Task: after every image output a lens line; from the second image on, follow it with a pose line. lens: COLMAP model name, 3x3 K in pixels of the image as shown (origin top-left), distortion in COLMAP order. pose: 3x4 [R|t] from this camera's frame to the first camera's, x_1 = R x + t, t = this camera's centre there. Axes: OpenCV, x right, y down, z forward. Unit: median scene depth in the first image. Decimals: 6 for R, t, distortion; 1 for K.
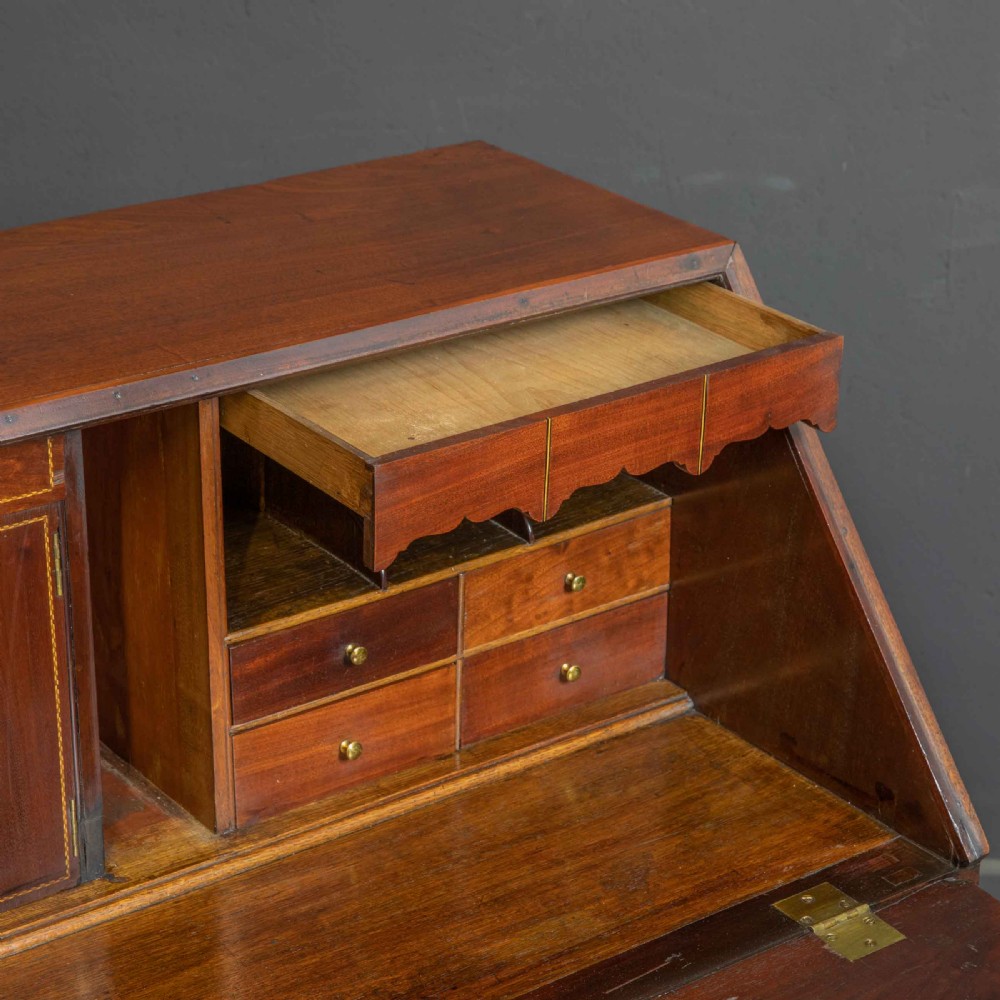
lens RADIAL K [[2807.8, 0, 525.1], [0, 2807.8, 503.9], [0, 0, 1]] dist [0.246134, -0.322035]
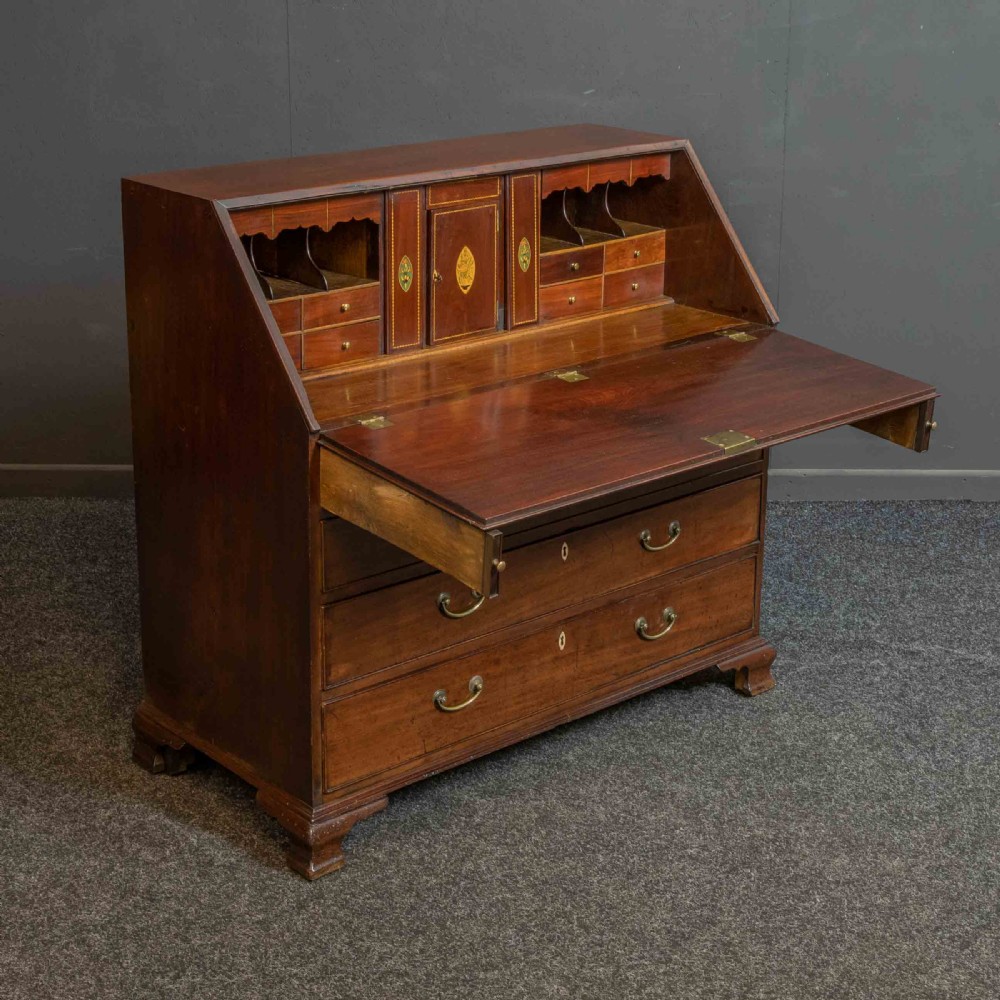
lens RADIAL K [[2108.1, 0, 499.4], [0, 2108.1, 437.1], [0, 0, 1]] dist [-0.028499, 0.048000]
pose [[0.994841, -0.025348, 0.098233, -0.360519], [0.037203, 0.991981, -0.120791, 0.495705], [-0.094383, 0.123822, 0.987806, -1.203880]]
